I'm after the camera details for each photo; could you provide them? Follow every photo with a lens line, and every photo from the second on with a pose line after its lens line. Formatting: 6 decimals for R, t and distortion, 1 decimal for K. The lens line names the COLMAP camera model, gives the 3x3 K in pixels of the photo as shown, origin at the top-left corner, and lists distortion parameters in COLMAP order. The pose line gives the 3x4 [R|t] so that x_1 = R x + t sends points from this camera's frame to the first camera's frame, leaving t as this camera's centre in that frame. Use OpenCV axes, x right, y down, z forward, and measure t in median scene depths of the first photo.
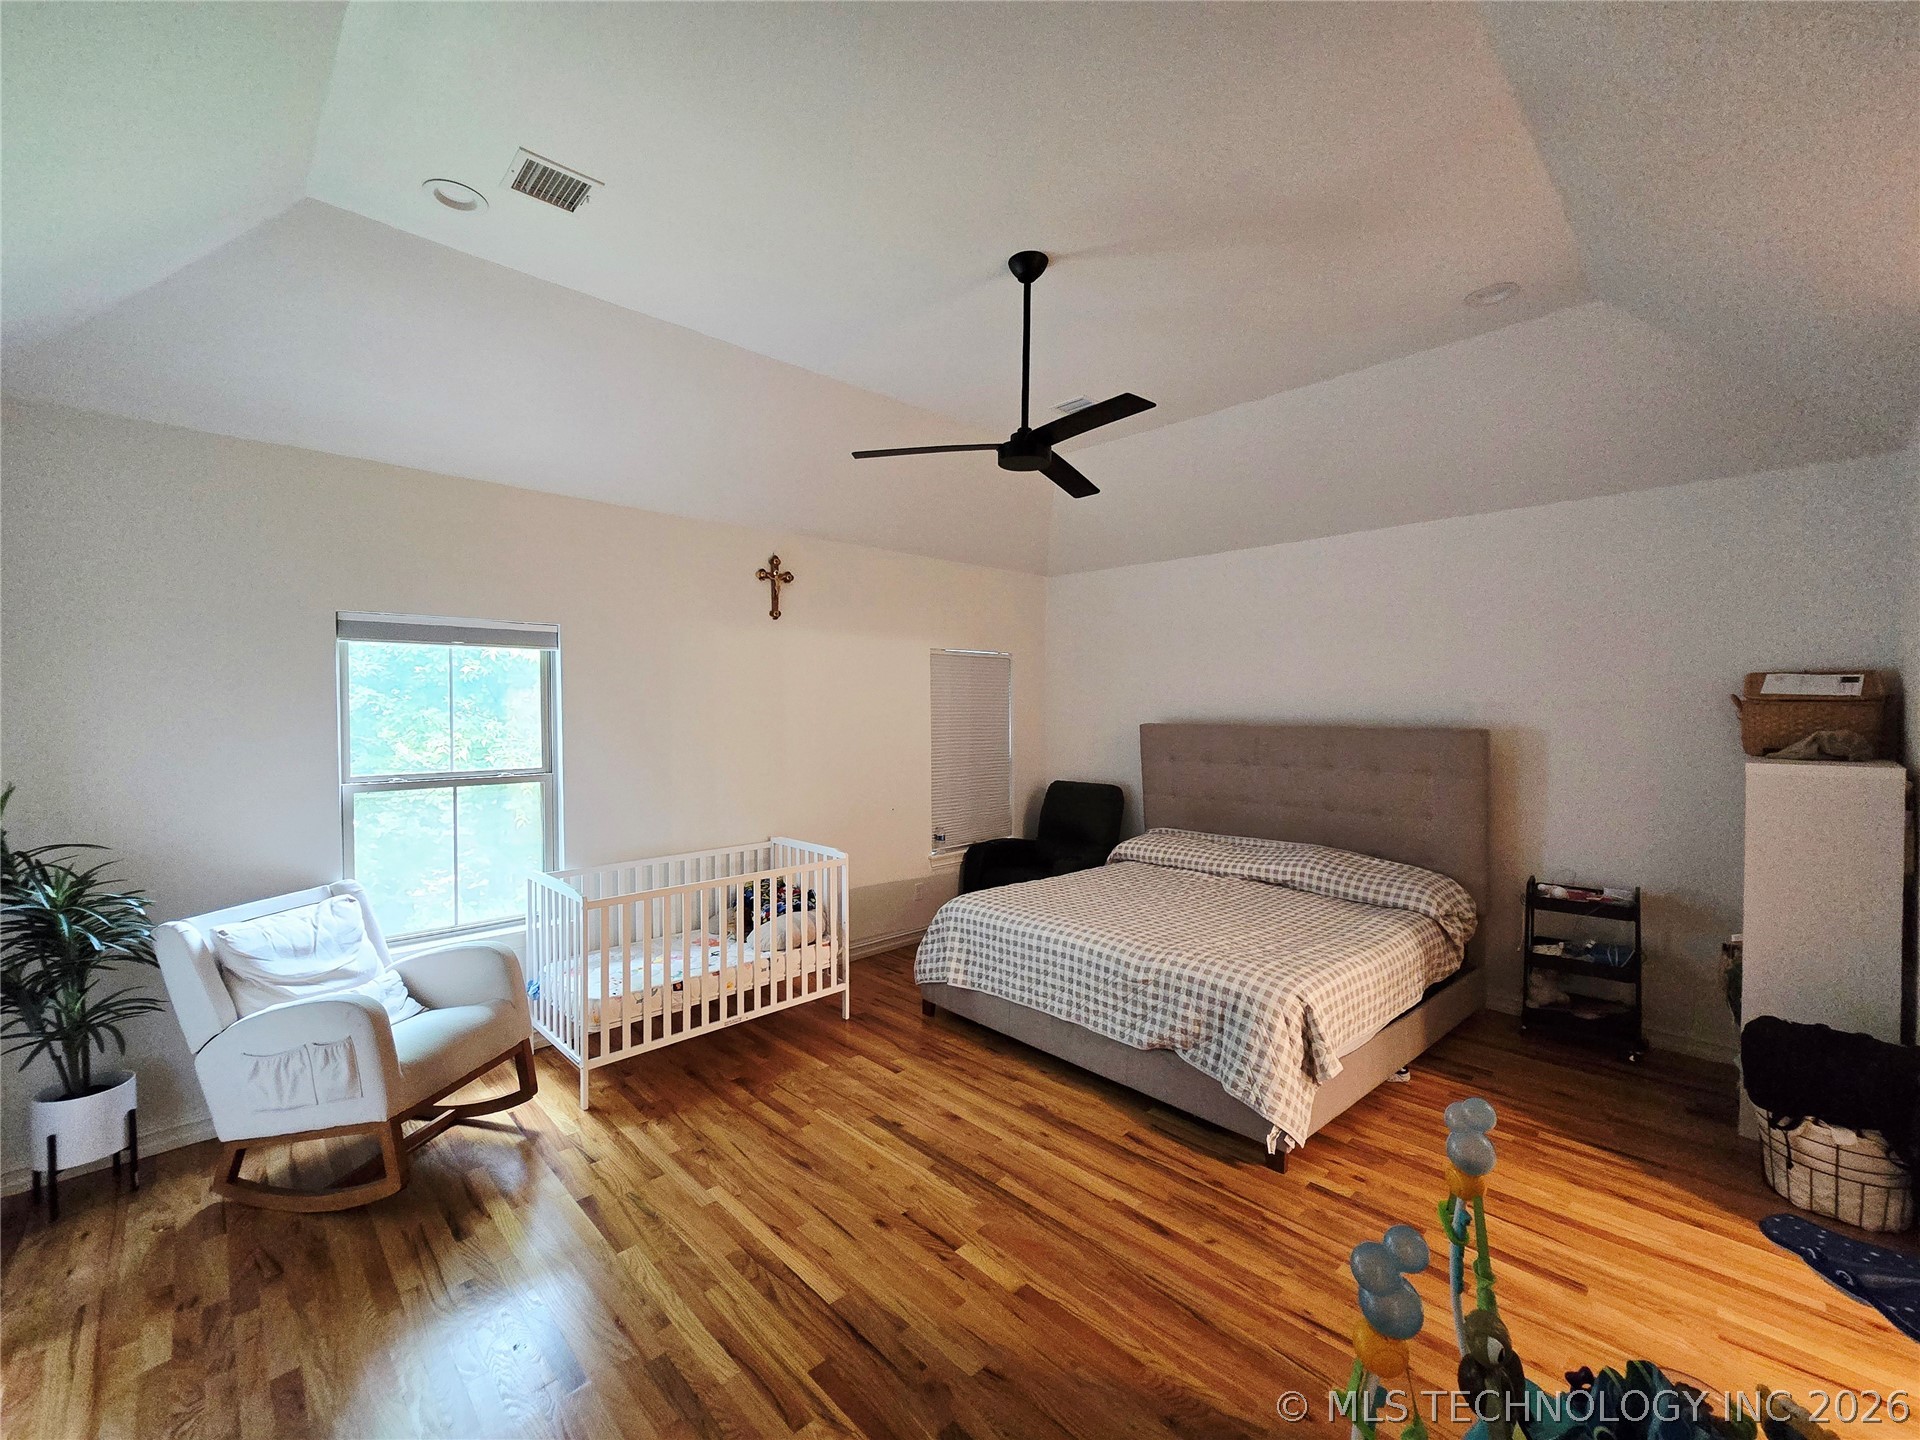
lens RADIAL K [[784.8, 0, 967.2], [0, 784.8, 713.3], [0, 0, 1]] dist [-0.008885, 0.000896]
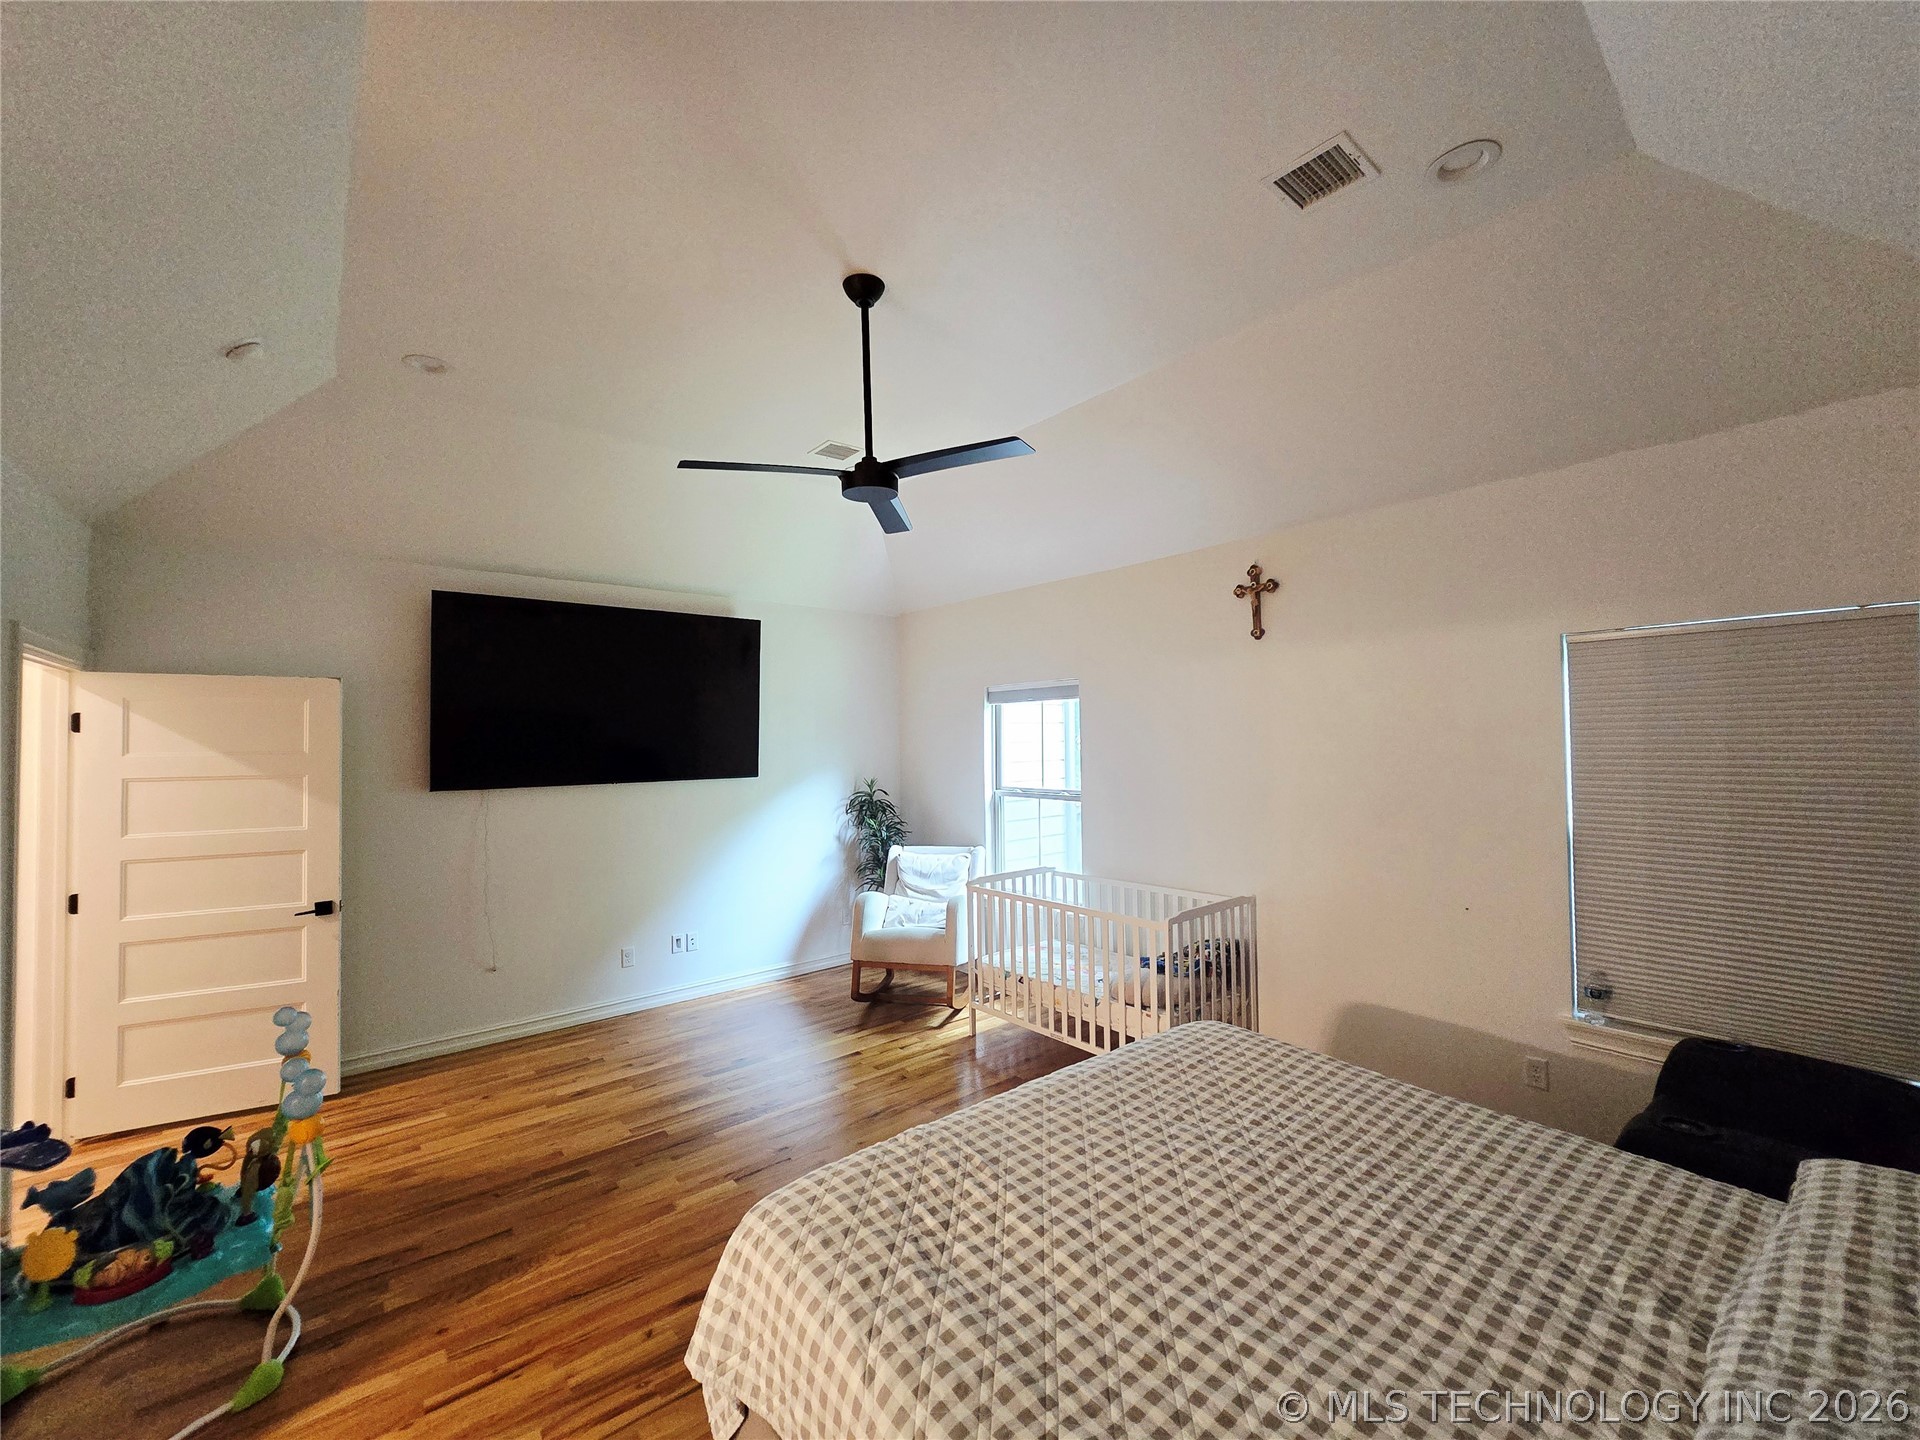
lens RADIAL K [[784.8, 0, 945.6], [0, 784.8, 729.1], [0, 0, 1]] dist [-0.008885, 0.000896]
pose [[-0.077485, -0.012746, -0.996912, 0.869552], [0.000083, 0.999918, -0.012791, -0.017440], [0.996993, -0.001074, -0.077478, 1.019680]]
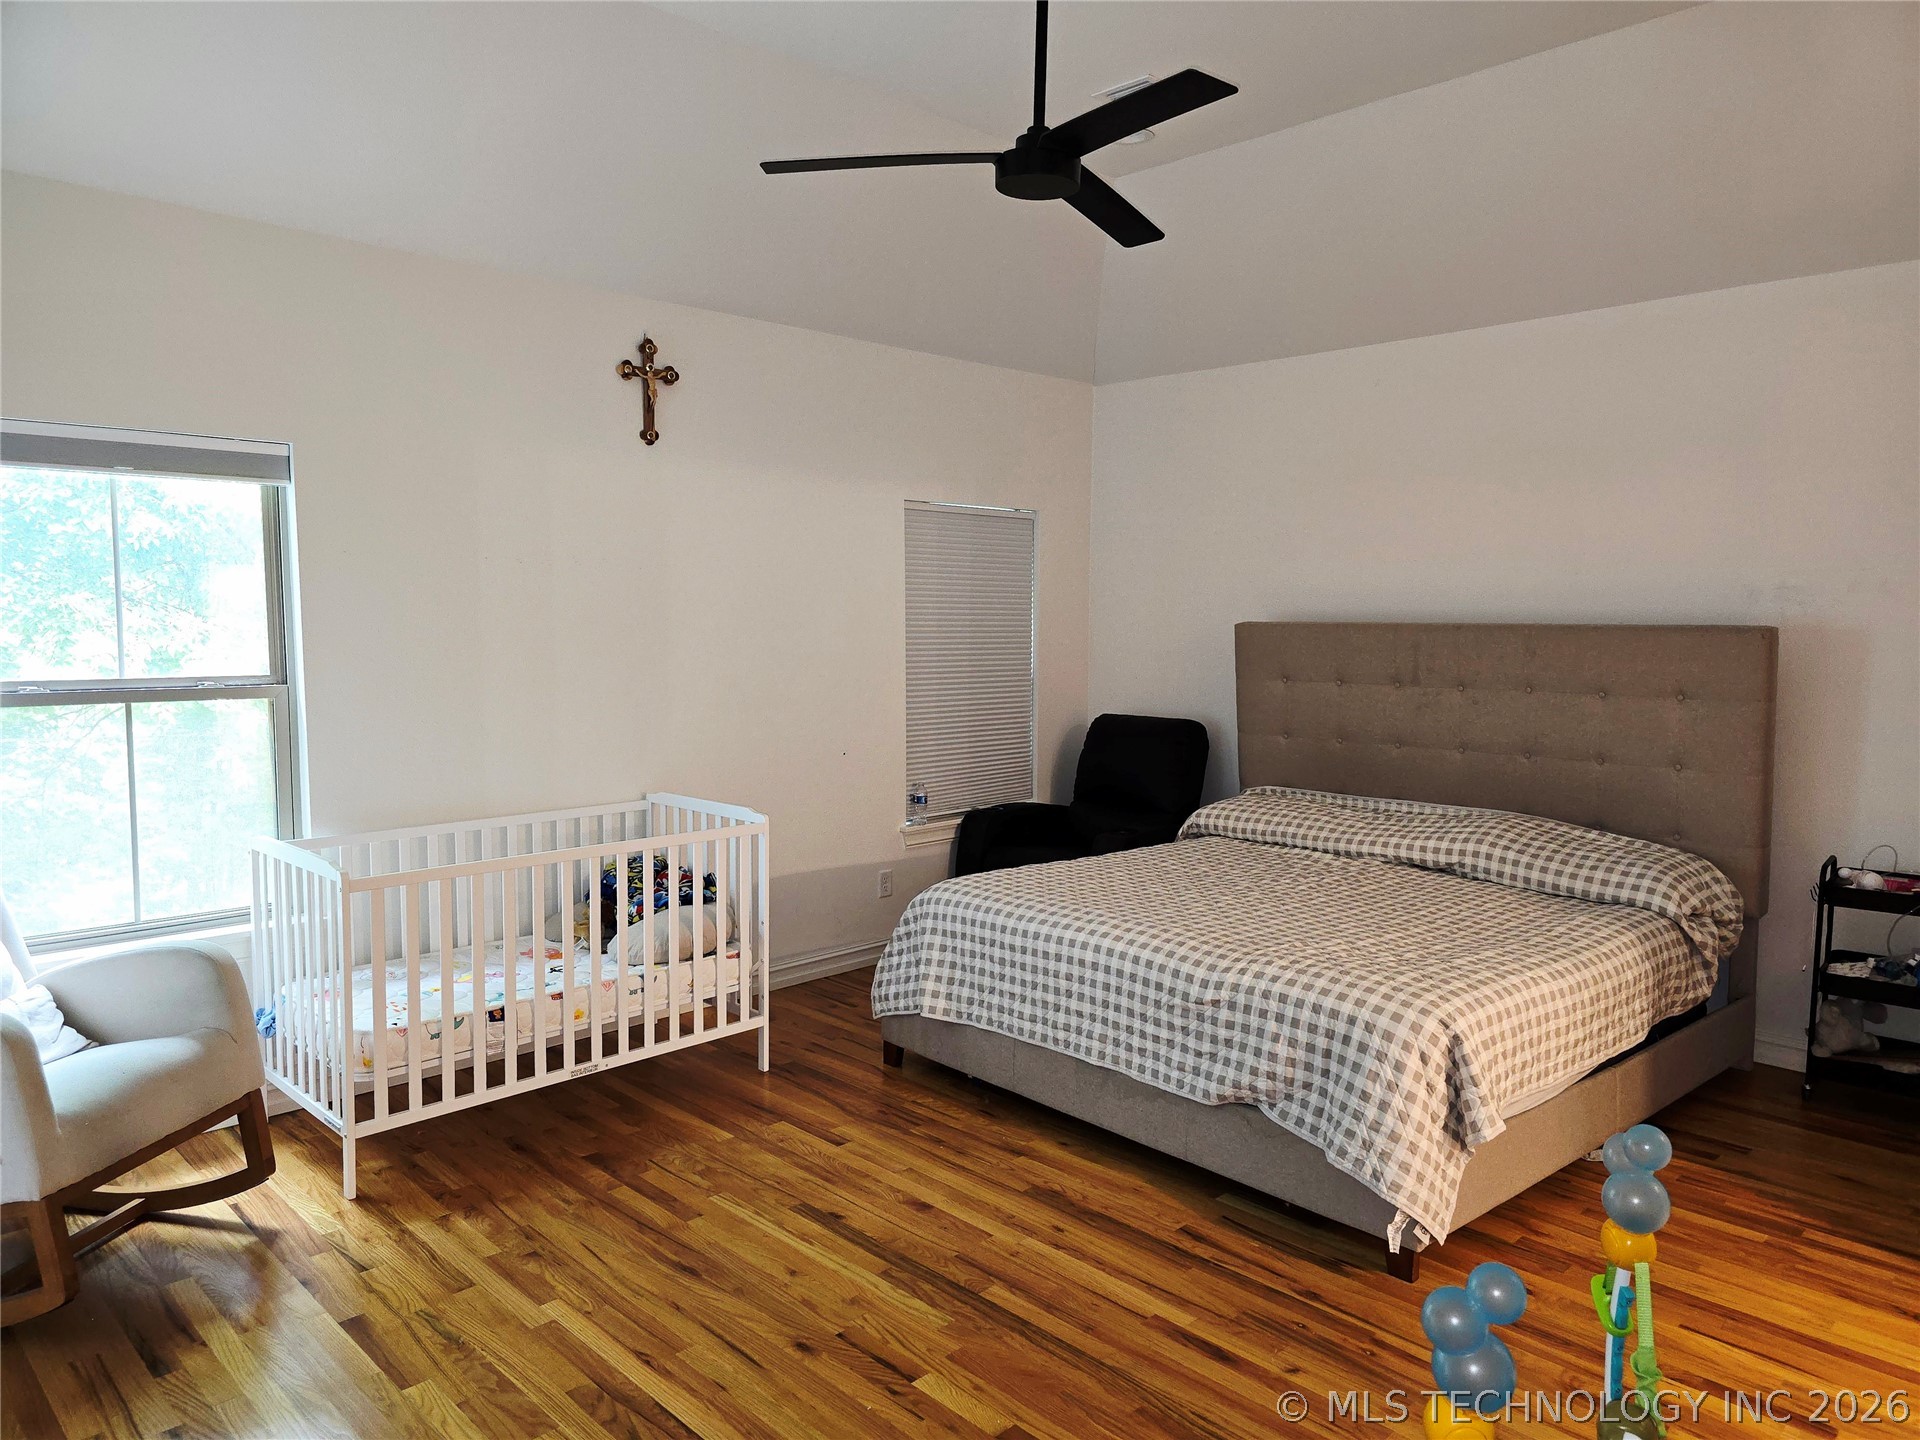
lens RADIAL K [[1285.7, 0, 1005.7], [0, 1285.7, 711.7], [0, 0, 1]] dist [0.046292, -0.038336]
pose [[0.999819, 0.008327, 0.017092, 0.028947], [-0.009483, 0.997591, 0.068718, 0.025378], [-0.016478, -0.068867, 0.997490, -0.051502]]
